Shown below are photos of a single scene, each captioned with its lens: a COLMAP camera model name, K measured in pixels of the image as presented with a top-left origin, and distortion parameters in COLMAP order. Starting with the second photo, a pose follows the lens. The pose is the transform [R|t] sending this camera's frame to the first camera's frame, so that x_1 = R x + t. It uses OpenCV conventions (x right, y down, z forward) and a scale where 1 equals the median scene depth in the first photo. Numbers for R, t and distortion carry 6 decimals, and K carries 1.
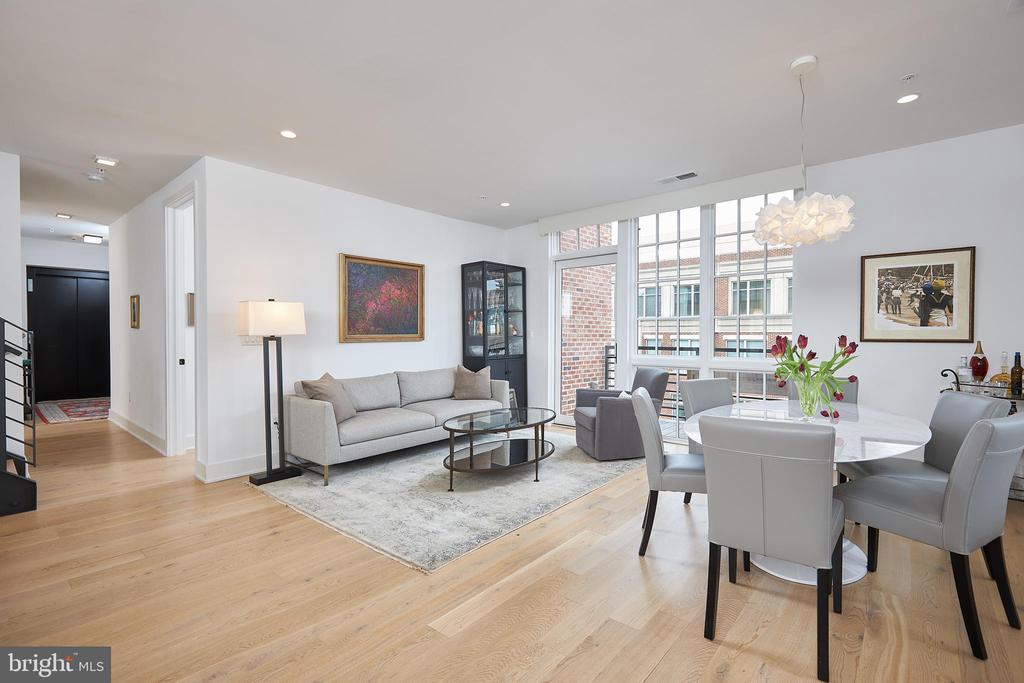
lens RADIAL K [[467.7, 0, 512.0], [0, 467.7, 341.5], [0, 0, 1]] dist [0.003883, 0.000310]
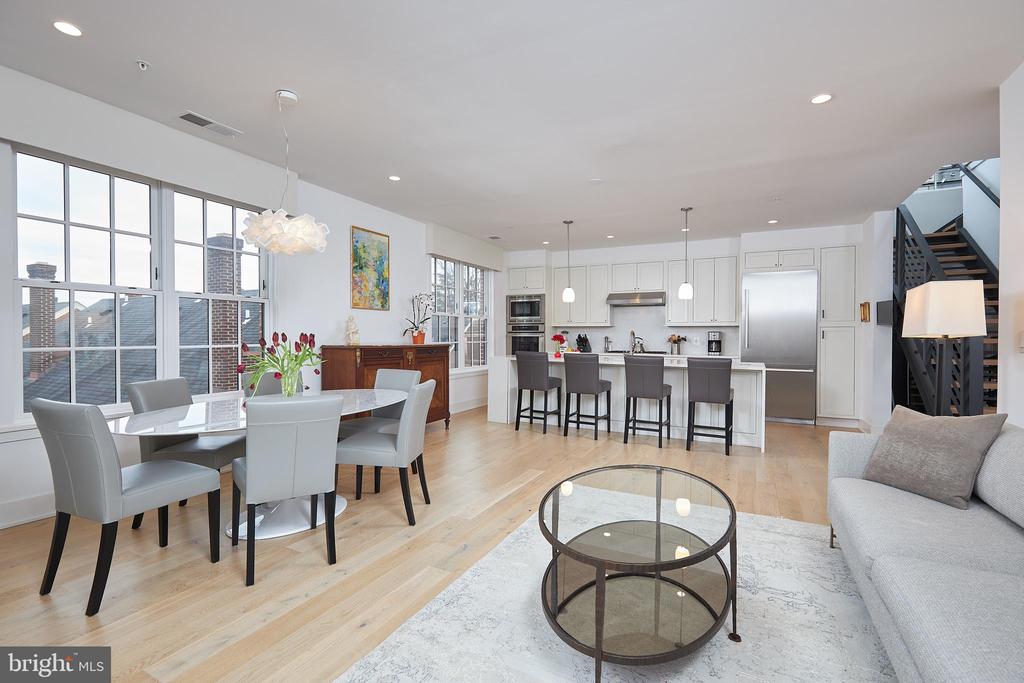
lens RADIAL K [[467.7, 0, 512.0], [0, 467.7, 341.5], [0, 0, 1]] dist [0.003883, 0.000310]
pose [[-0.971670, -0.003448, -0.236317, 0.248084], [-0.009303, 0.999677, 0.023665, -0.017651], [0.236159, 0.025193, -0.971388, 1.590350]]
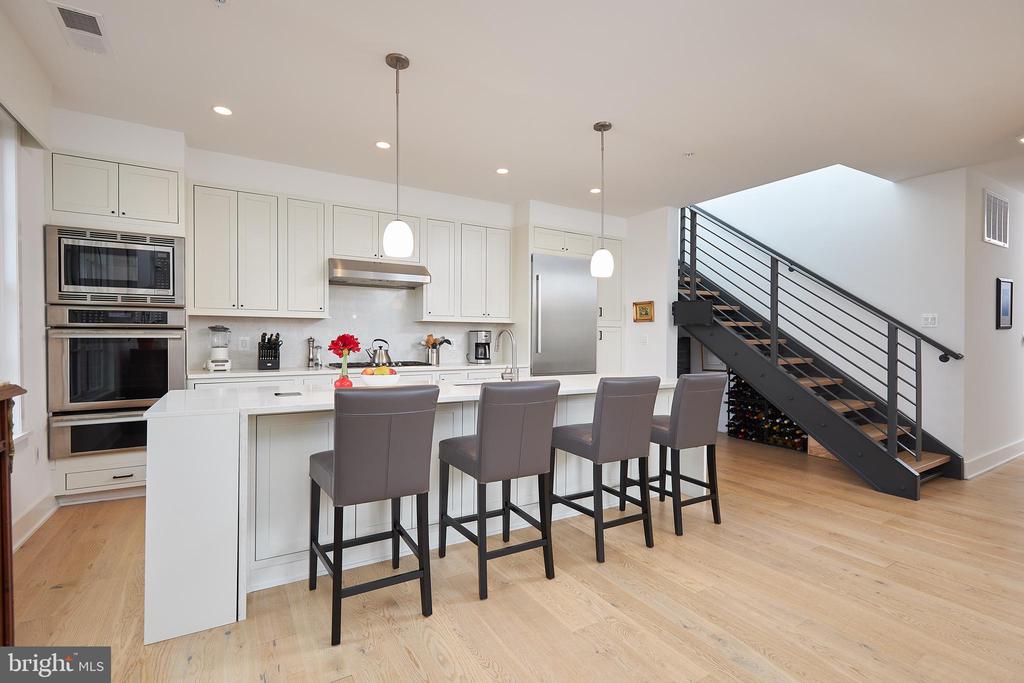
lens RADIAL K [[467.7, 0, 512.0], [0, 467.7, 341.5], [0, 0, 1]] dist [0.003883, 0.000310]
pose [[-0.310983, 0.003967, -0.950407, 0.267007], [-0.016601, 0.999816, 0.009605, -0.003481], [0.950271, 0.018764, -0.310860, 0.389698]]
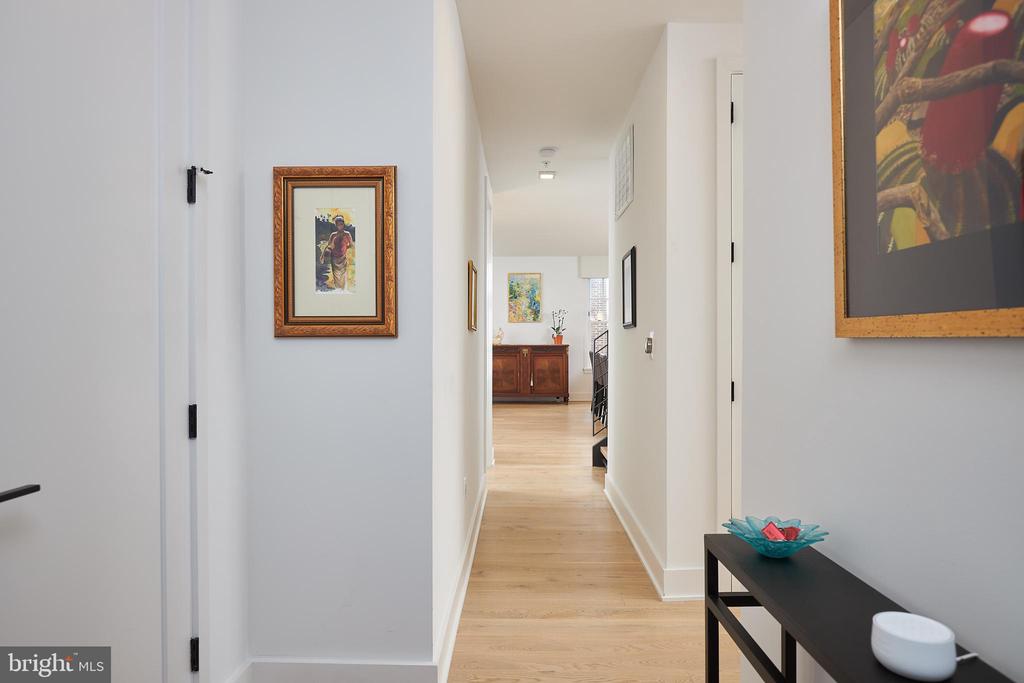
lens RADIAL K [[599.0, 0, 512.0], [0, 599.0, 341.5], [0, 0, 1]] dist [0.002853, 0.000470]
pose [[-0.644668, -0.005868, 0.764440, -1.943025], [0.007130, 0.999881, 0.013689, -0.024994], [-0.764429, 0.014275, -0.644549, 2.043531]]
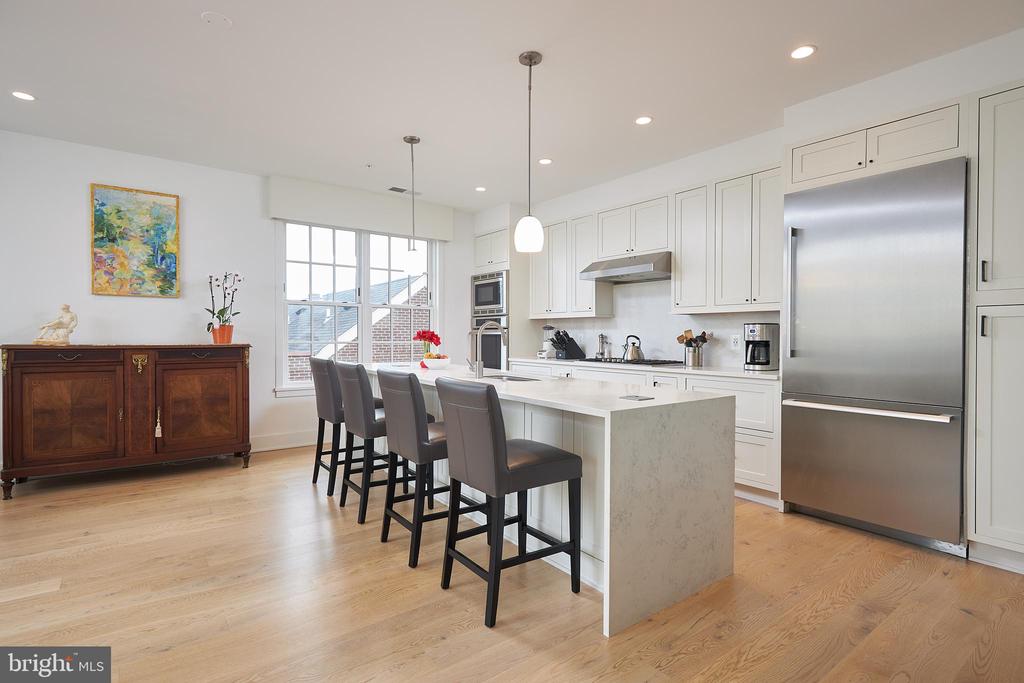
lens RADIAL K [[507.4, 0, 512.0], [0, 507.4, 341.5], [0, 0, 1]] dist [0.001746, 0.000440]
pose [[-0.978001, -0.008748, 0.208416, -0.772954], [-0.003972, 0.999720, 0.023323, -0.005373], [-0.208561, 0.021982, -0.977762, 1.022102]]
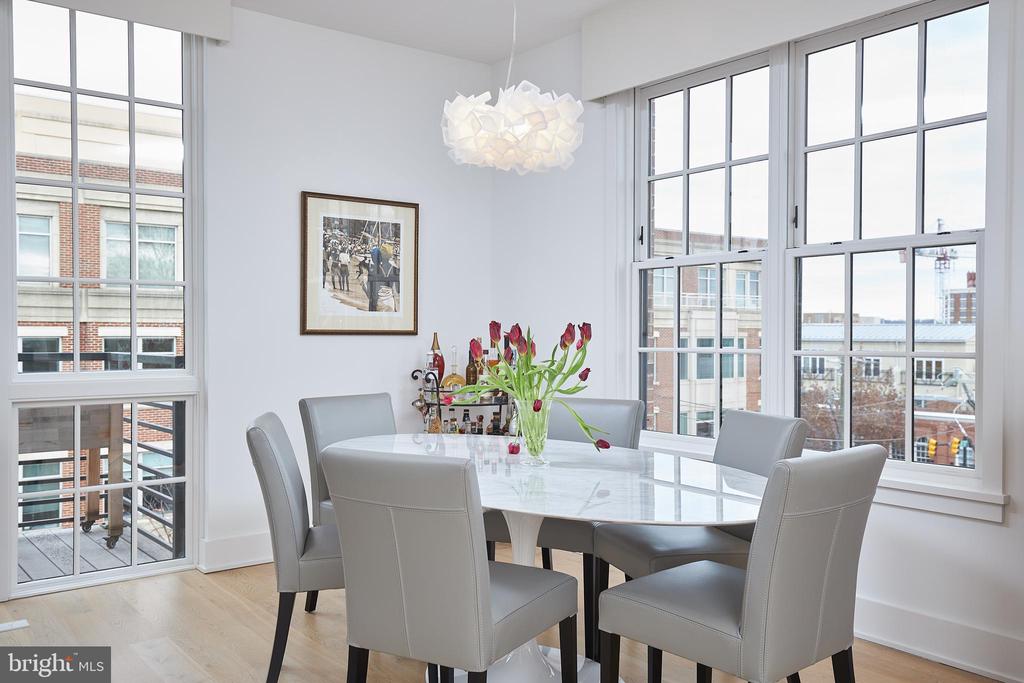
lens RADIAL K [[905.3, 0, 512.0], [0, 905.3, 341.5], [0, 0, 1]] dist [0.034062, 0.003727]
pose [[0.204925, -0.012640, 0.978696, -0.357930], [0.008762, 0.999900, 0.011079, -0.001342], [-0.978738, 0.006305, 0.205015, 0.542943]]
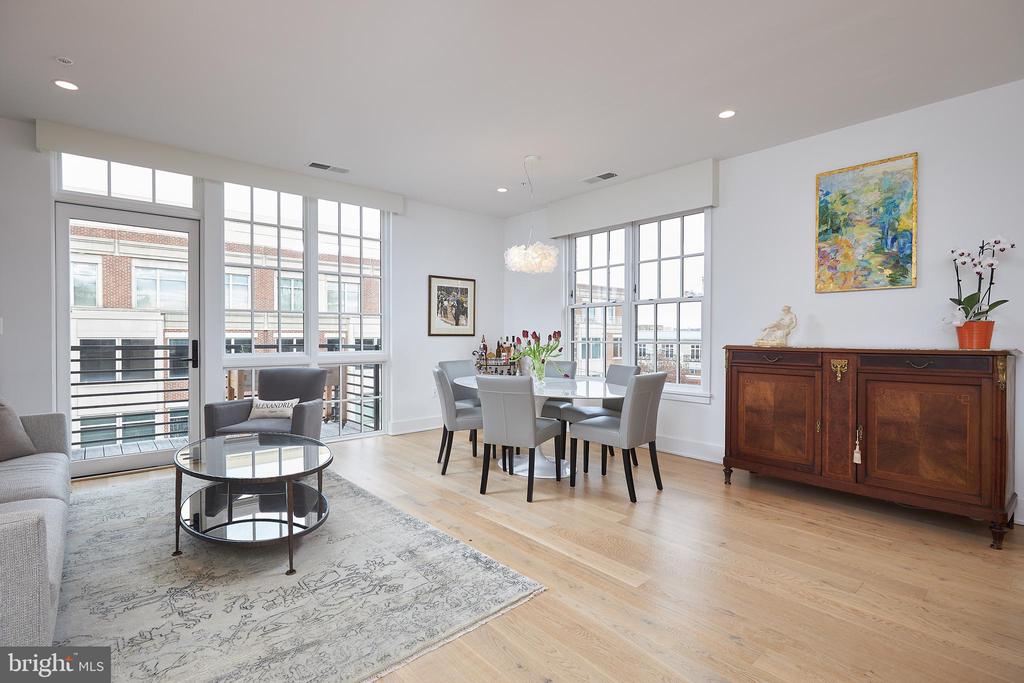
lens RADIAL K [[487.6, 0, 512.0], [0, 487.6, 341.5], [0, 0, 1]] dist [-0.000640, 0.000022]
pose [[0.141901, -0.015331, 0.989762, -0.720404], [0.011684, 0.999836, 0.013812, -0.000311], [-0.989812, 0.009605, 0.142057, 0.591300]]
